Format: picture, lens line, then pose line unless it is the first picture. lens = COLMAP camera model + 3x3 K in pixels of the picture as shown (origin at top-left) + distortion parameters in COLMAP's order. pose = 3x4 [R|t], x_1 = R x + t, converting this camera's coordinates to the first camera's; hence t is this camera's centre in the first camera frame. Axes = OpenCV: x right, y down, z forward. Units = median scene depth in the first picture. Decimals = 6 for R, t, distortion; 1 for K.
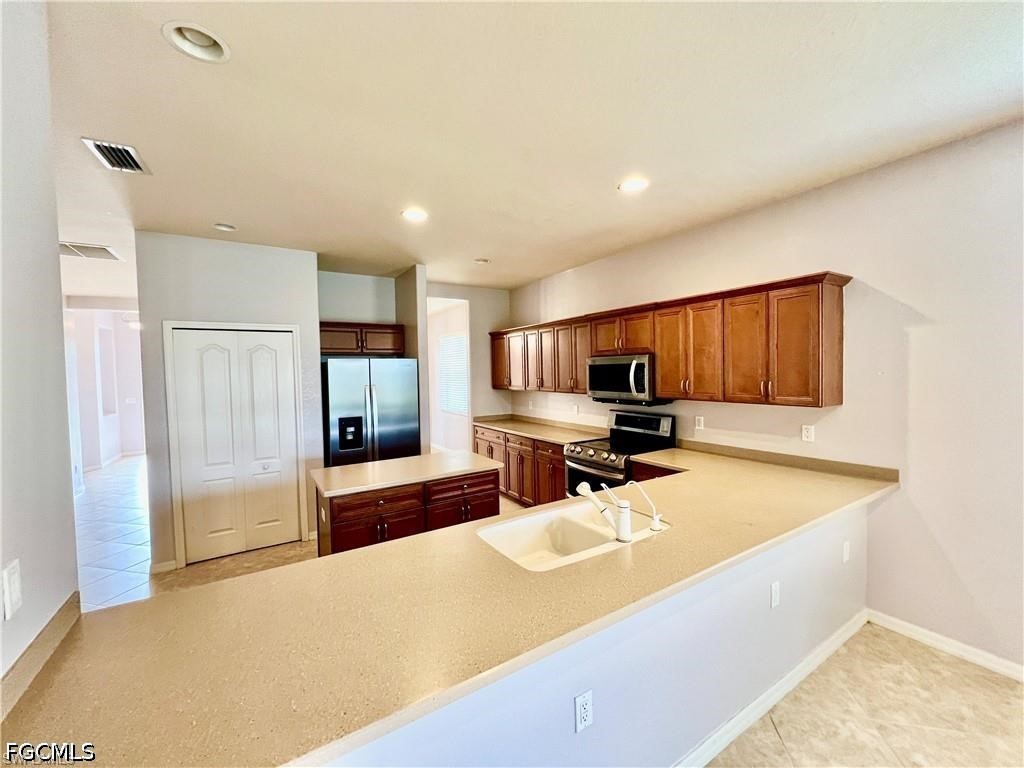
lens RADIAL K [[412.3, 0, 509.2], [0, 412.3, 380.1], [0, 0, 1]] dist [-0.001613, 0.000803]
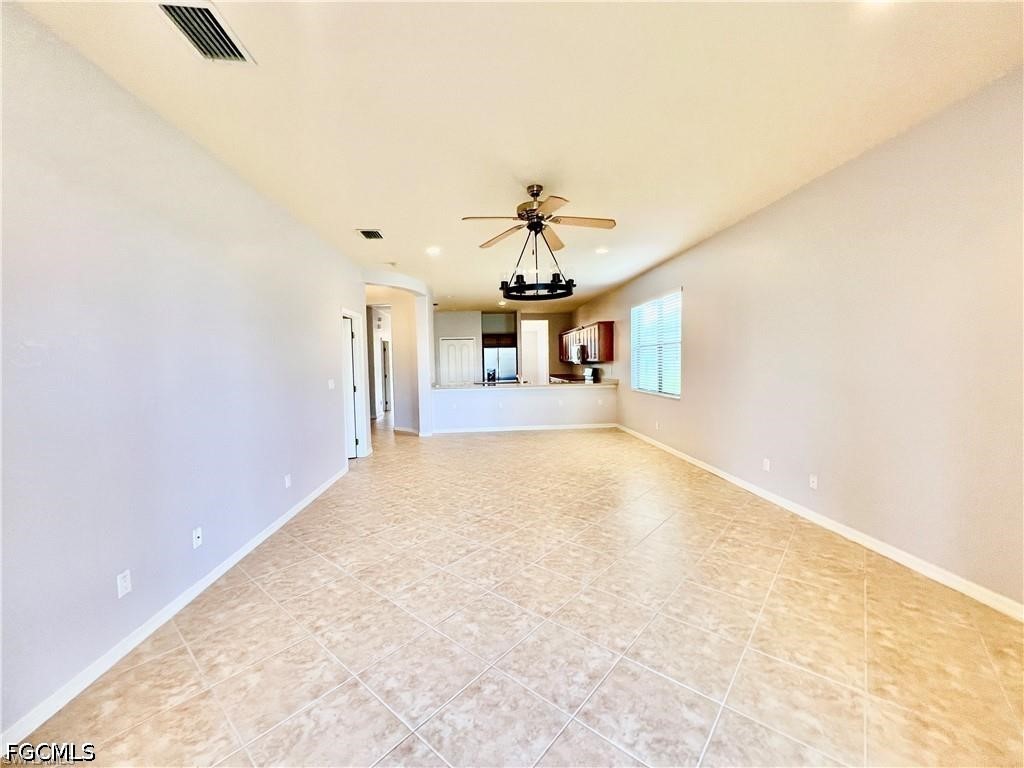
lens RADIAL K [[412.3, 0, 511.9], [0, 412.3, 382.9], [0, 0, 1]] dist [-0.001613, 0.000803]
pose [[0.891922, 0.024663, -0.451517, 0.907263], [-0.008100, 0.999223, 0.038579, 0.065605], [0.452117, -0.030752, 0.891428, -1.279935]]
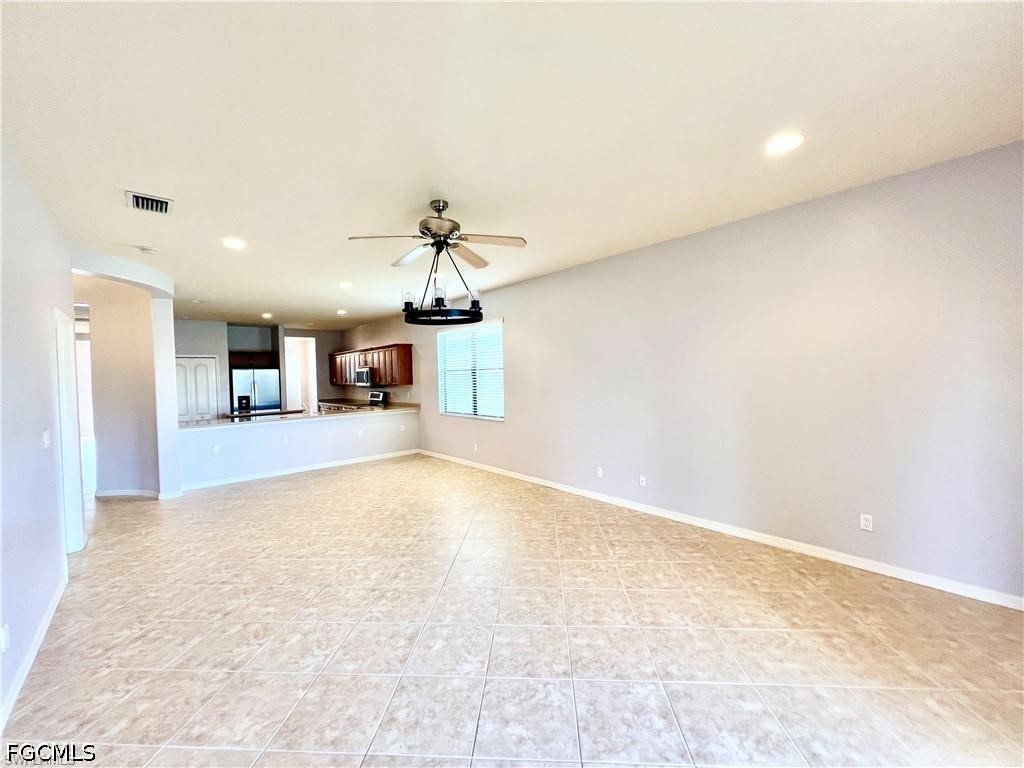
lens RADIAL K [[412.3, 0, 507.5], [0, 412.3, 382.9], [0, 0, 1]] dist [-0.001613, 0.000803]
pose [[0.984841, -0.010370, 0.173150, 0.557895], [0.011223, 0.999929, -0.003950, 0.037878], [-0.173097, 0.005833, 0.984888, -1.267953]]
